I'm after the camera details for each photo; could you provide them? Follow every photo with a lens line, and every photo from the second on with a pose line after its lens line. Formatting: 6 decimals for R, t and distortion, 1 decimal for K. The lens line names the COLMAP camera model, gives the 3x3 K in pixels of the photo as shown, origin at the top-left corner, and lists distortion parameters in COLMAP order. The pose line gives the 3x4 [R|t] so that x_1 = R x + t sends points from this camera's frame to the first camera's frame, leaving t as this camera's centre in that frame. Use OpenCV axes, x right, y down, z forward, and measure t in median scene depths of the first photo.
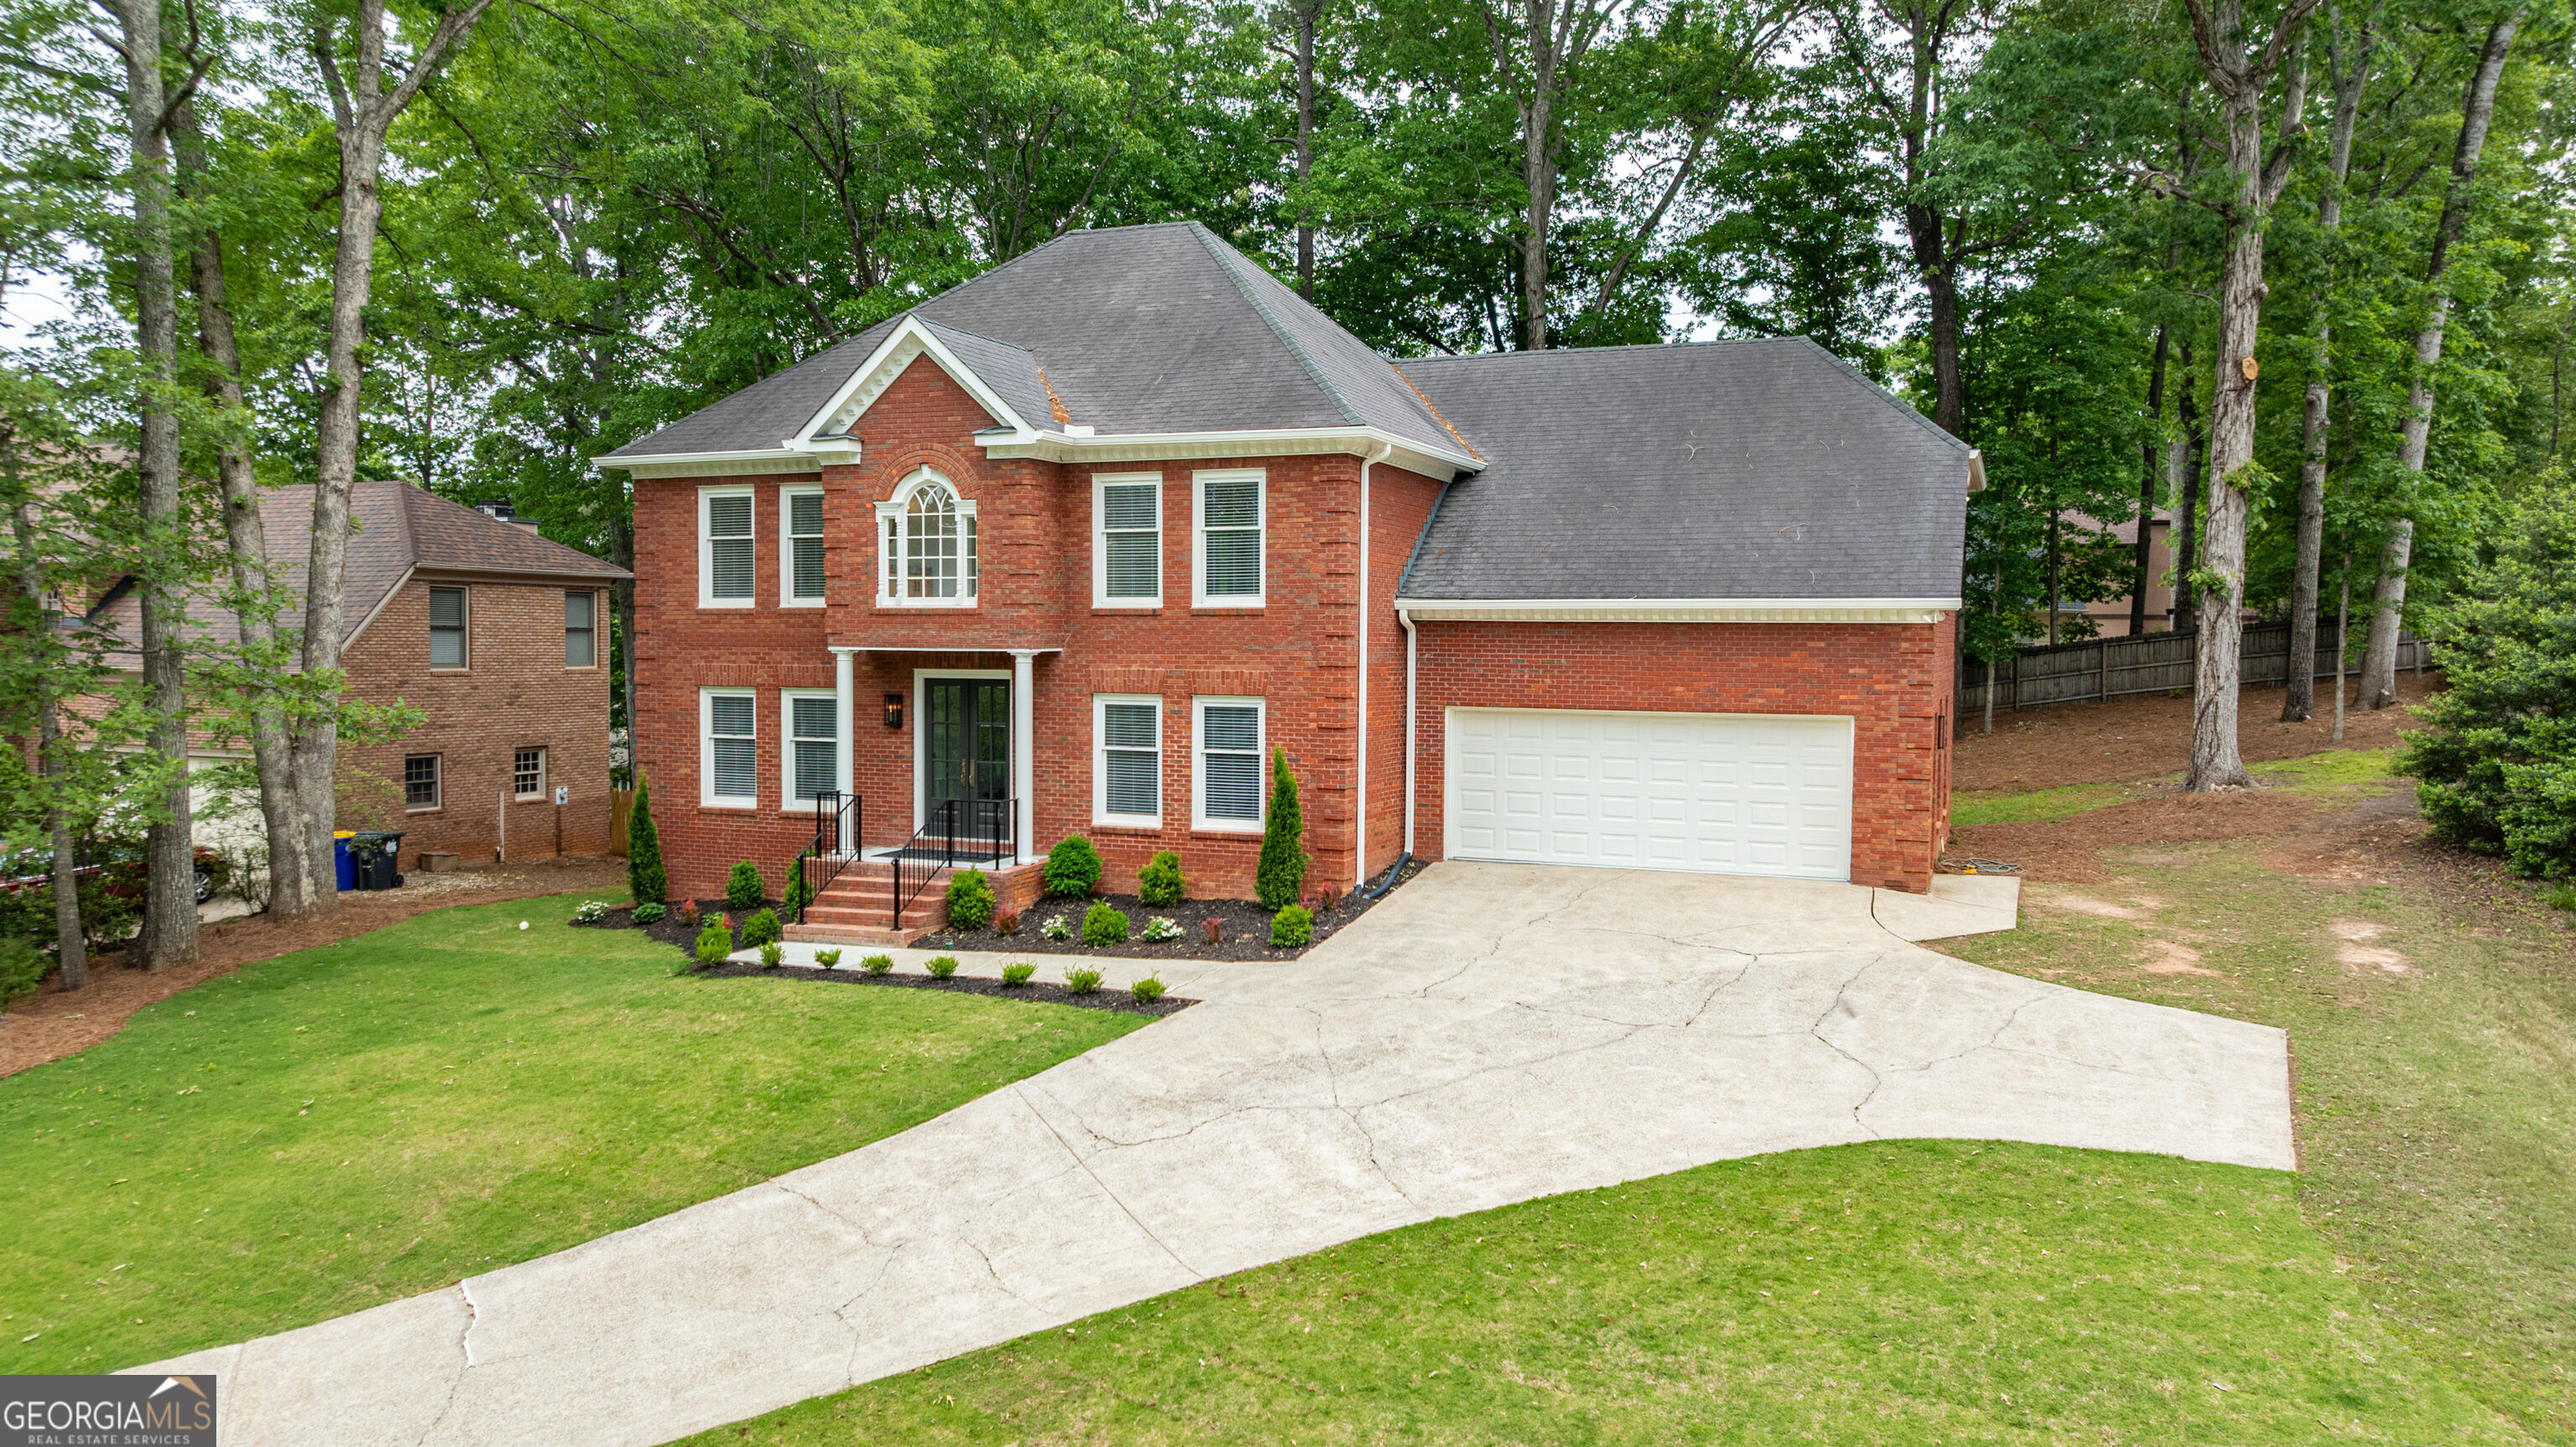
lens RADIAL K [[1823.8, 0, 1290.4], [0, 1823.8, 711.8], [0, 0, 1]] dist [-0.040266, 0.038725]
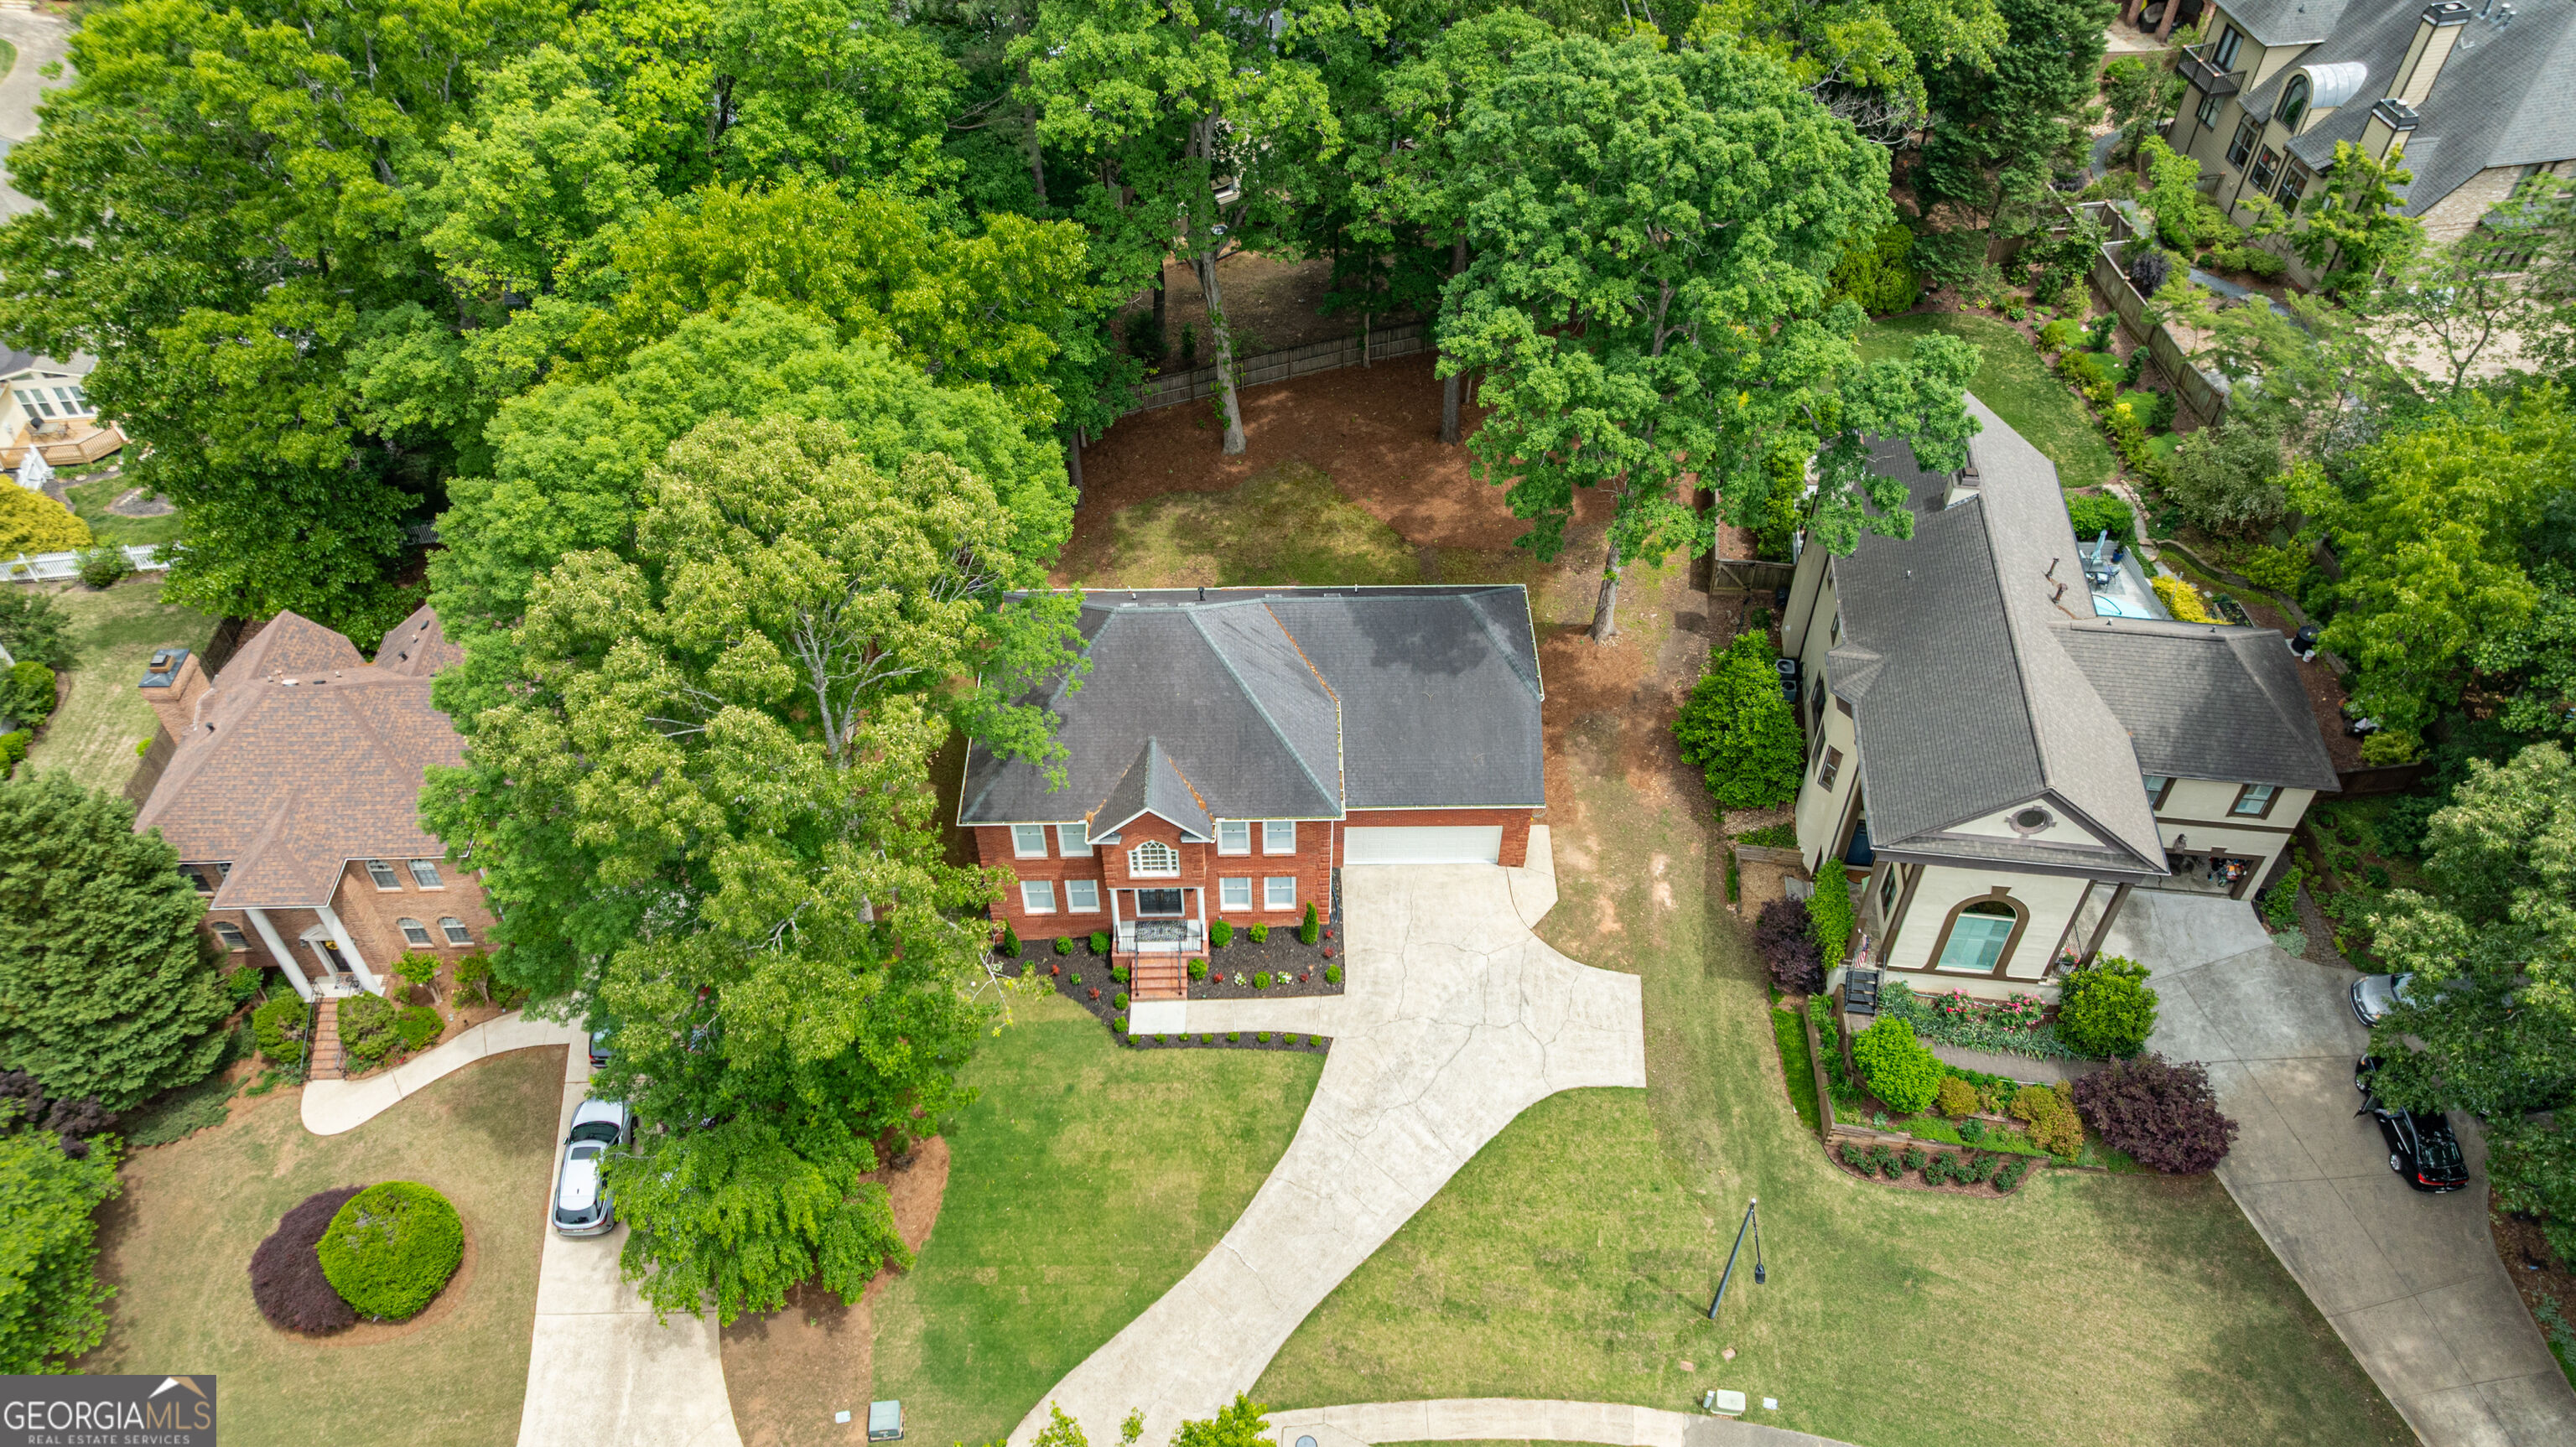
lens RADIAL K [[1823.8, 0, 1292.5], [0, 1823.8, 720.2], [0, 0, 1]] dist [-0.040266, 0.038725]
pose [[0.918404, -0.289096, 0.270108, -0.637064], [0.022726, 0.720122, 0.693475, -1.916089], [-0.394991, -0.630751, 0.667933, -0.565385]]
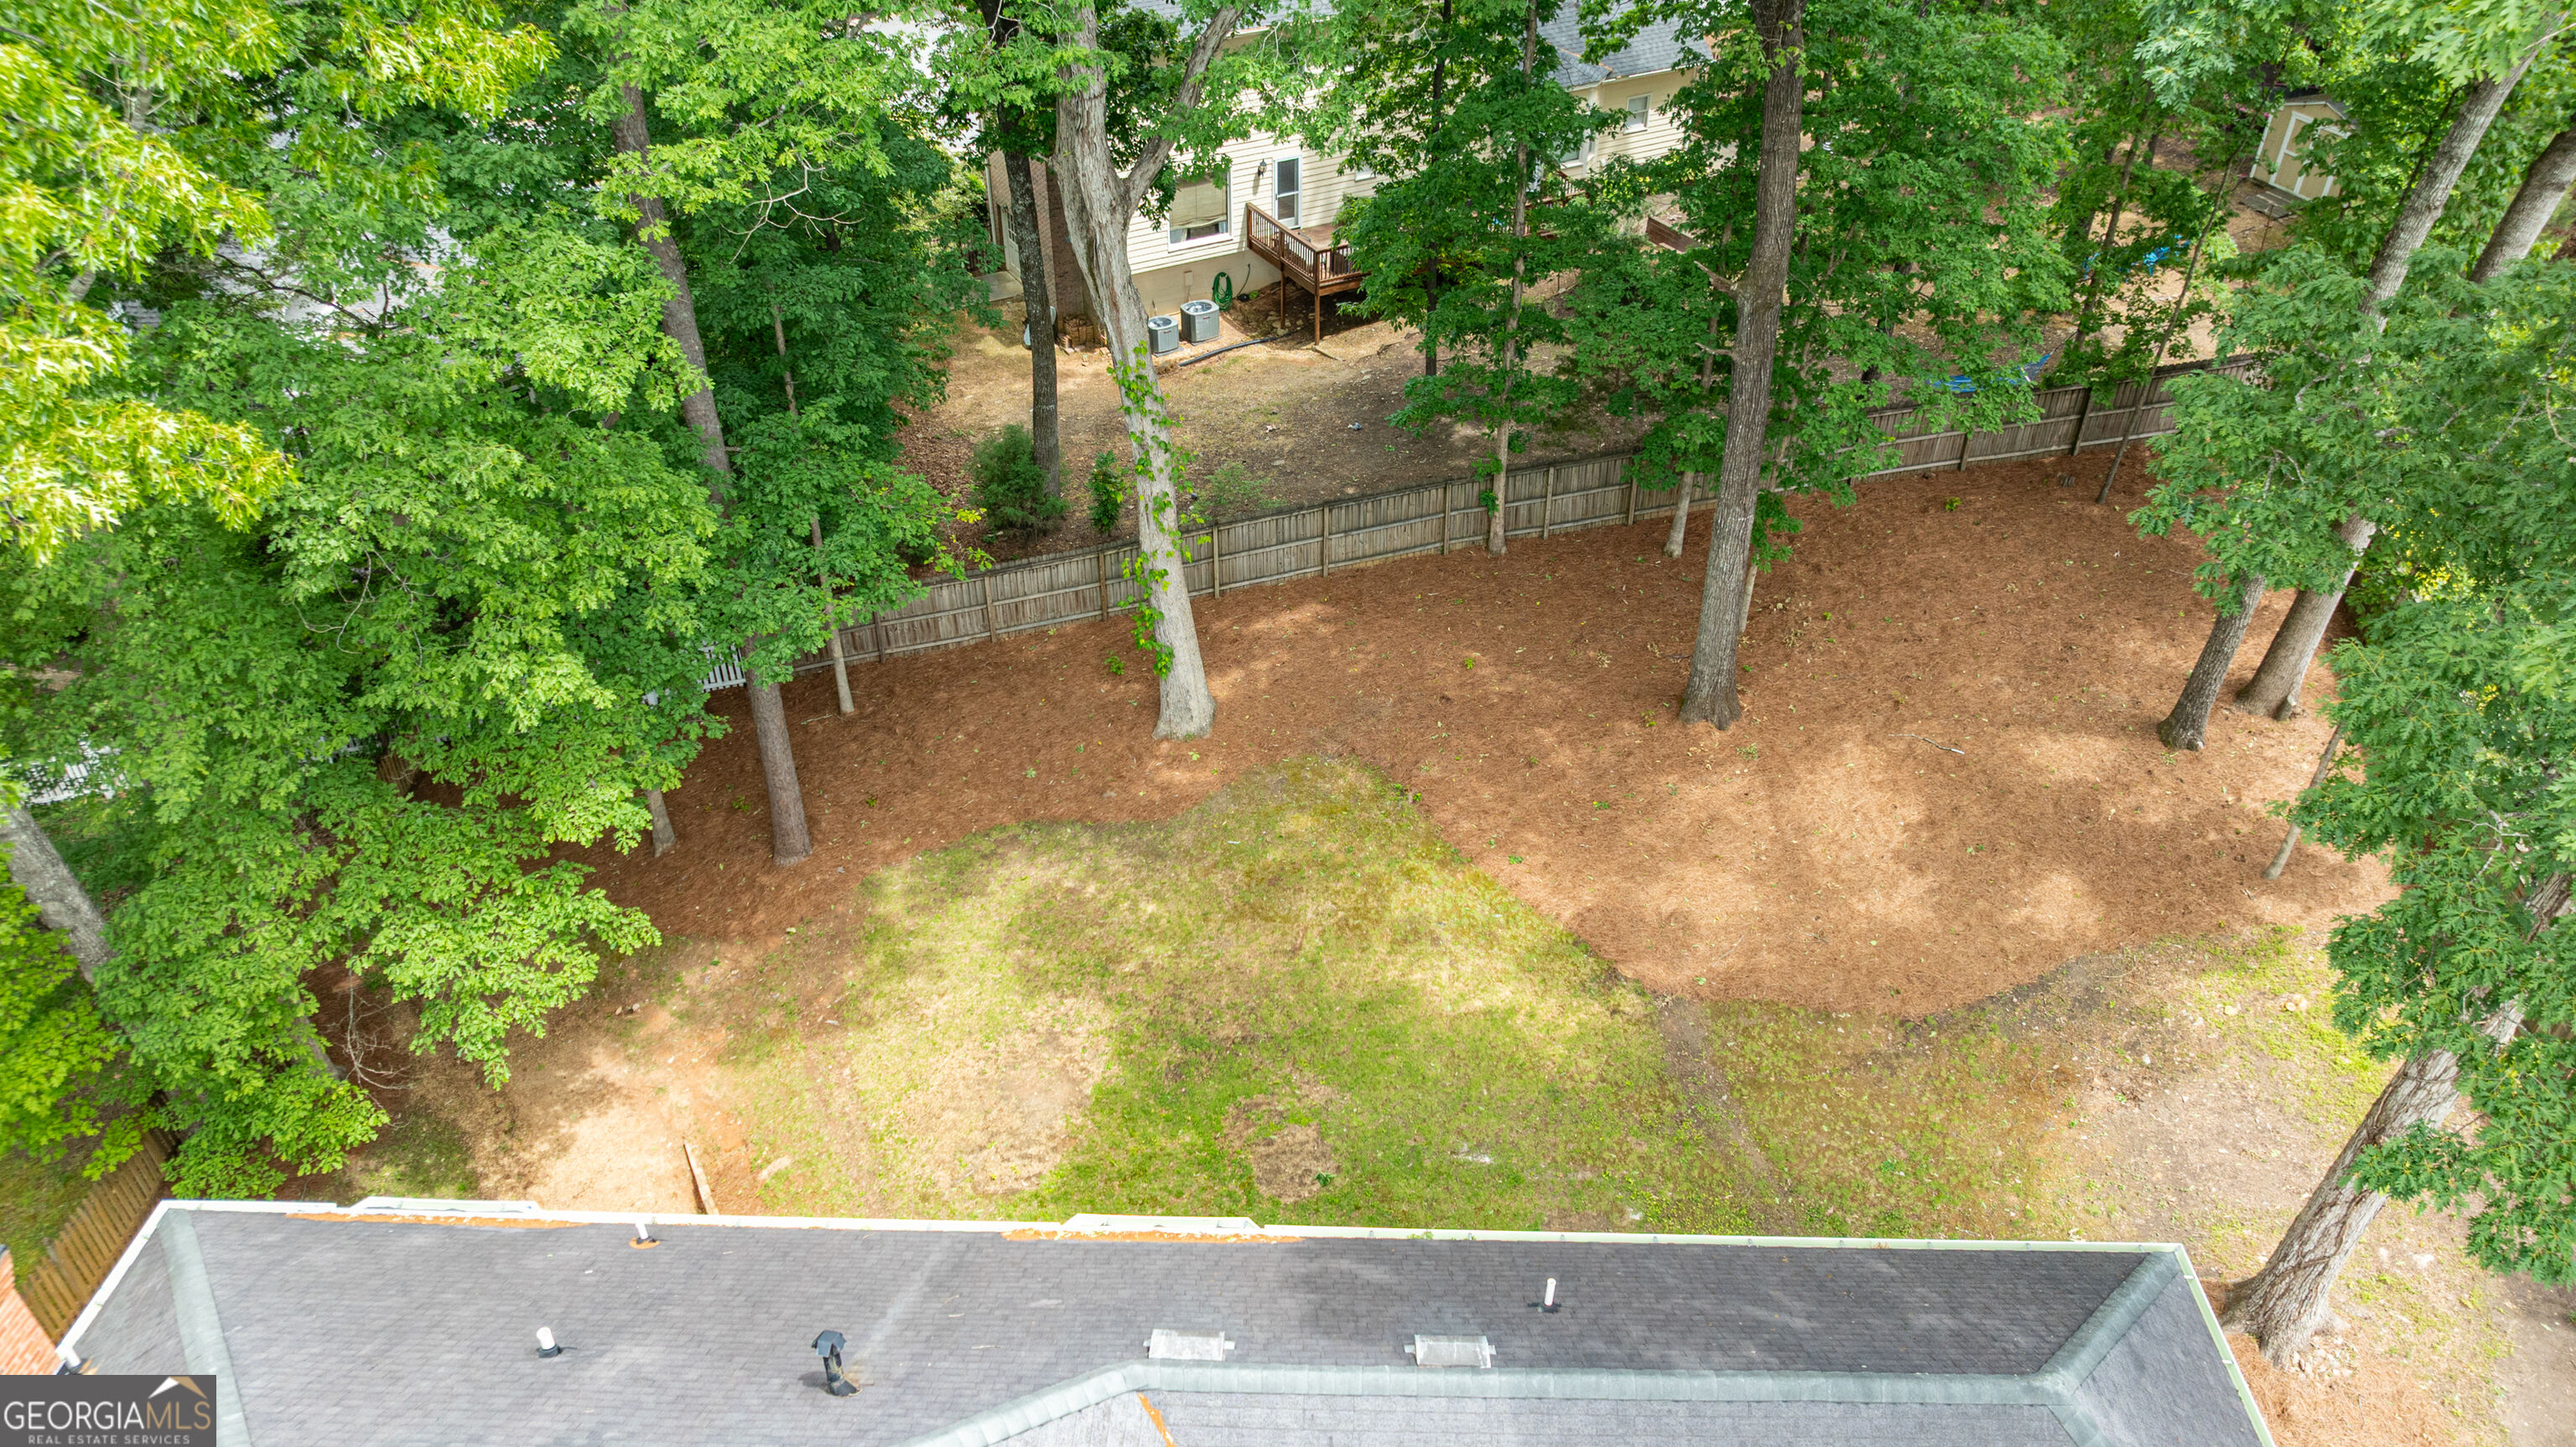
lens RADIAL K [[1823.8, 0, 1295.3], [0, 1823.8, 719.1], [0, 0, 1]] dist [-0.040266, 0.038725]
pose [[0.933049, -0.216333, 0.287438, 0.003129], [0.017631, 0.825531, 0.564081, -0.727900], [-0.359318, -0.521247, 0.774075, 0.943720]]
